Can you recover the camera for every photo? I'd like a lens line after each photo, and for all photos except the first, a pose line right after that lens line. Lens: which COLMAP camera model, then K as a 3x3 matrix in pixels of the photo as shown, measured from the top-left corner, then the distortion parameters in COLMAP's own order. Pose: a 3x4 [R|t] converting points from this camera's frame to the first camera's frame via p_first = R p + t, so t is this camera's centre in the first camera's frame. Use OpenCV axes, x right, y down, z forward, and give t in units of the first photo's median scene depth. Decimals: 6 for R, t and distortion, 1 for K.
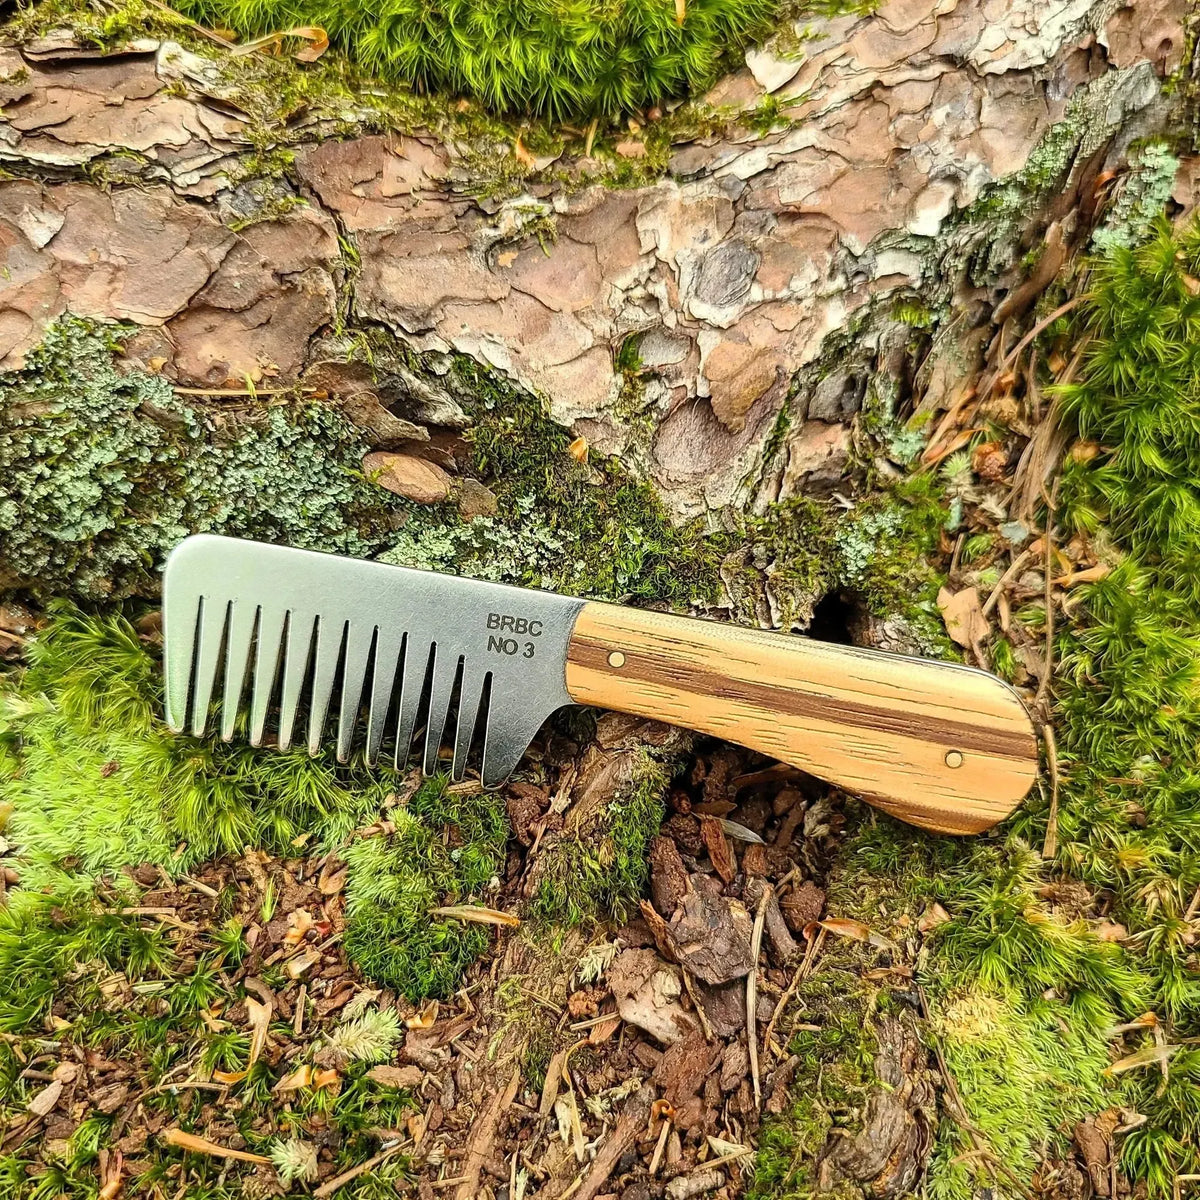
lens RADIAL K [[1171.1, 0, 574.4], [0, 1171.1, 653.0], [0, 0, 1]] dist [-0.029661, 0.000788]
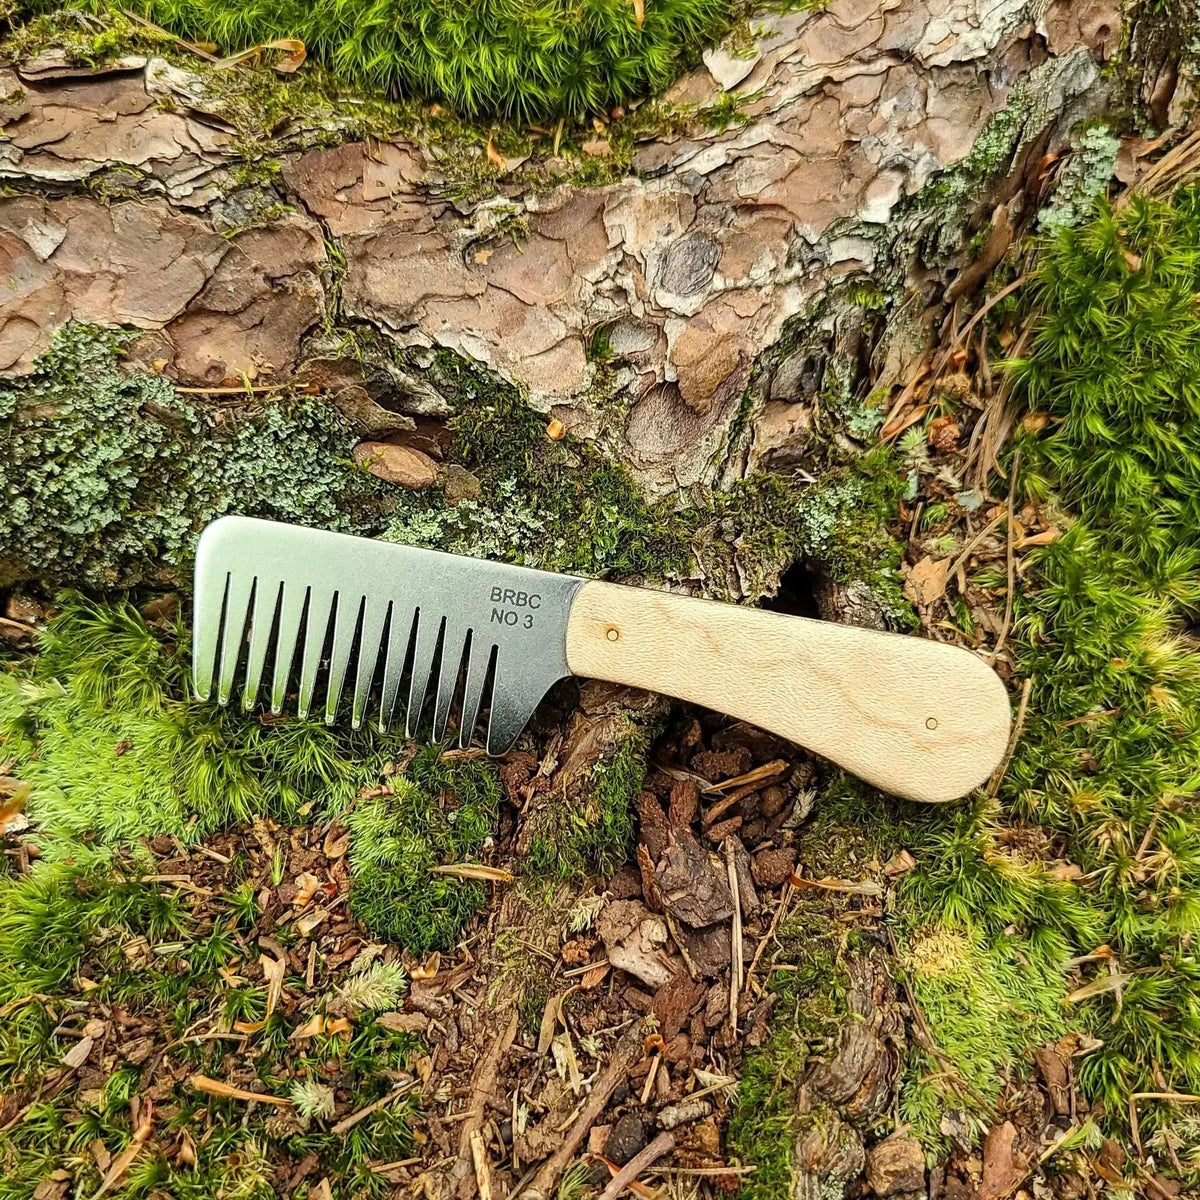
lens RADIAL K [[1216.7, 0, 548.5], [0, 1216.7, 641.6], [0, 0, 1]] dist [-0.026271, 0.000000]
pose [[0.999596, -0.028374, 0.001398, -0.009779], [0.028372, 0.999596, 0.001594, 0.012861], [-0.001443, -0.001554, 0.999998, -0.108815]]
